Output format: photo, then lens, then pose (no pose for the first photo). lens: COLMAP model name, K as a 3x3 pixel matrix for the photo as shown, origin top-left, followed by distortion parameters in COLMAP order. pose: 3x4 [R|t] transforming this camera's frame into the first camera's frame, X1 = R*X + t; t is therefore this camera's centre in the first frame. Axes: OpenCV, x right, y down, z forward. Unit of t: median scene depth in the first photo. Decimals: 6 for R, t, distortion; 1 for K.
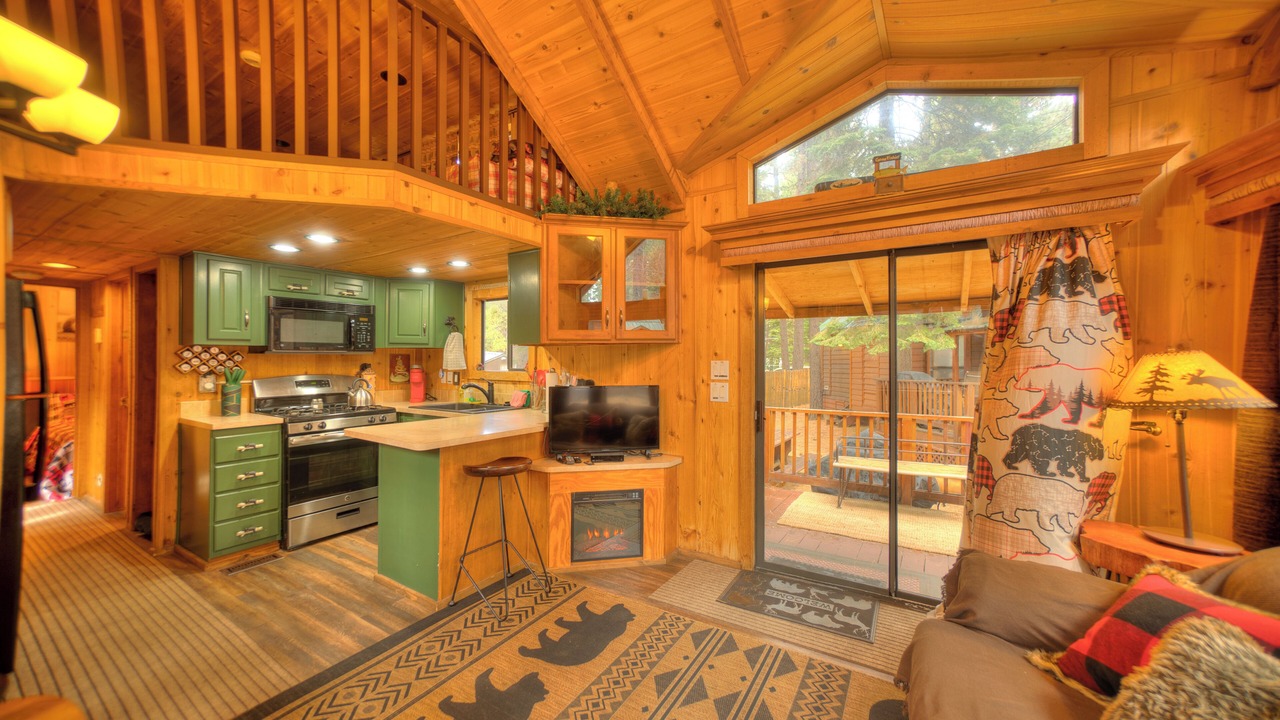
lens RADIAL K [[458.9, 0, 633.6], [0, 458.9, 354.6], [0, 0, 1]] dist [-0.038736, 0.027735]
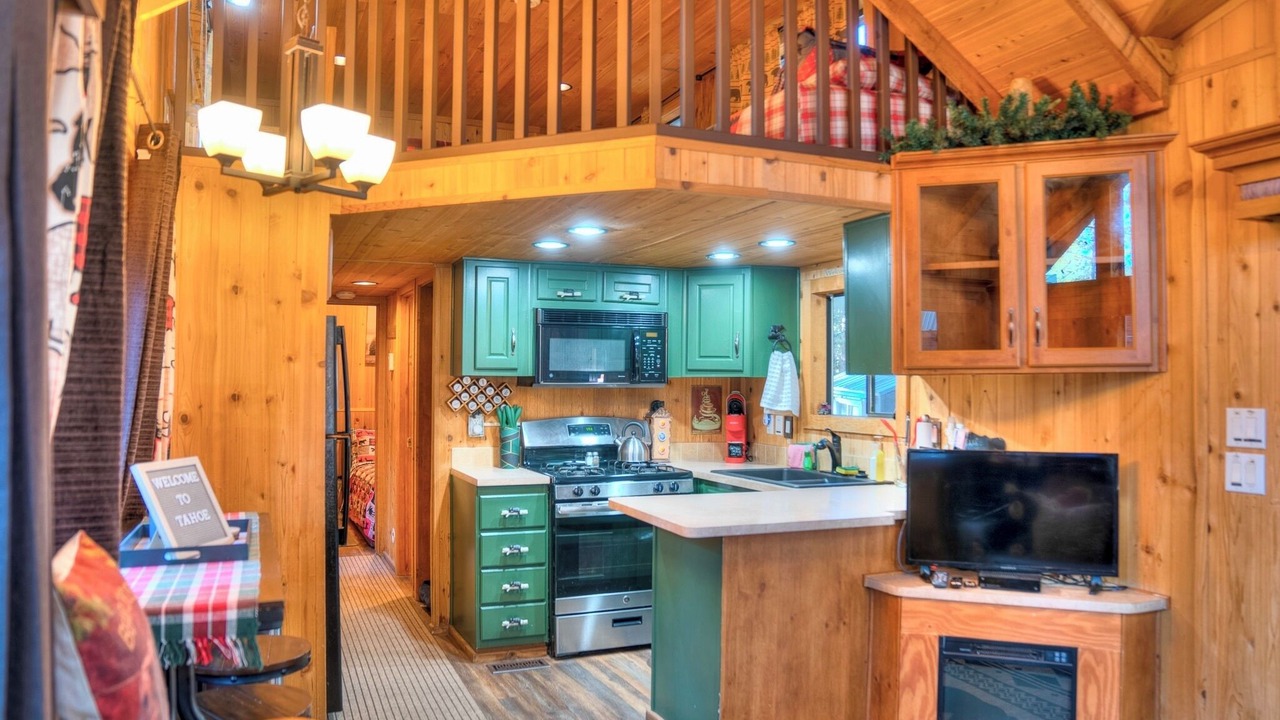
lens RADIAL K [[890.3, 0, 660.7], [0, 890.3, 362.9], [0, 0, 1]] dist [-0.095555, 0.003966]
pose [[0.838694, -0.008436, -0.544538, 0.152292], [0.000247, 0.999886, -0.015110, -0.021024], [0.544603, 0.012539, 0.838600, -0.099931]]
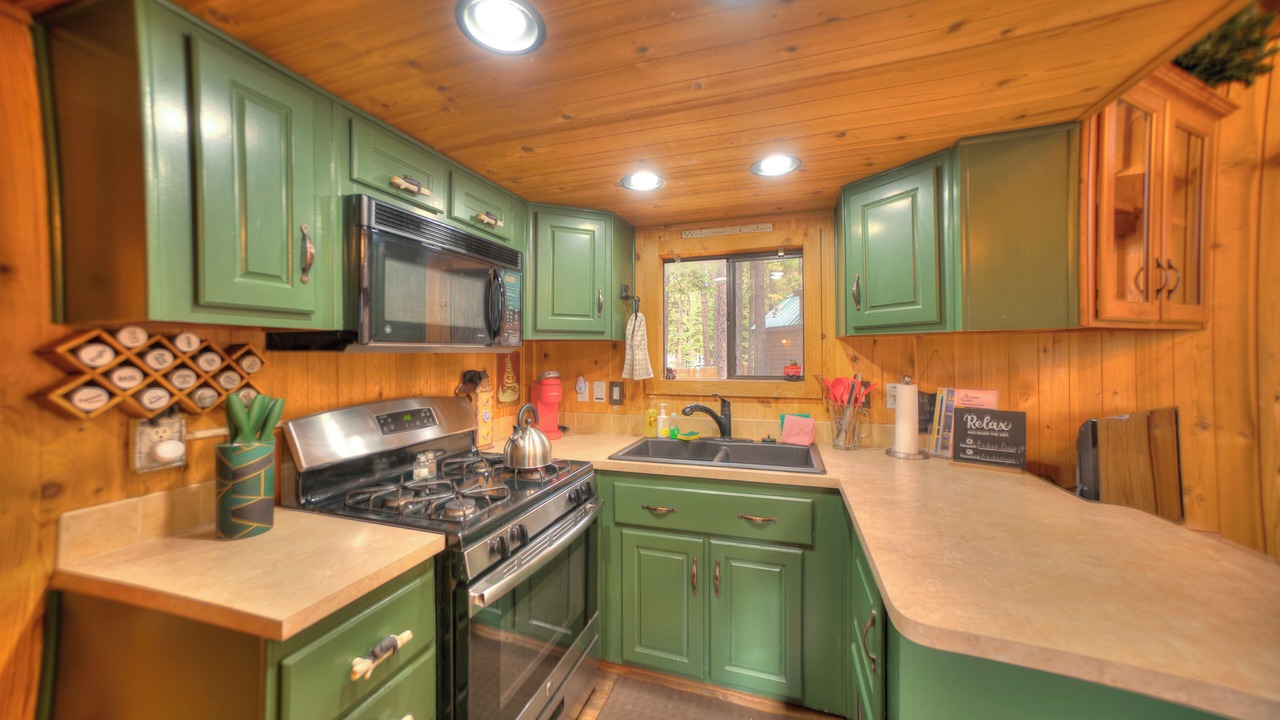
lens RADIAL K [[458.9, 0, 633.6], [0, 458.9, 354.6], [0, 0, 1]] dist [-0.038736, 0.027735]
pose [[0.971088, -0.006102, 0.238642, -0.723776], [0.003870, 0.999944, 0.009820, -0.002821], [-0.238689, -0.008613, 0.971058, 0.631167]]
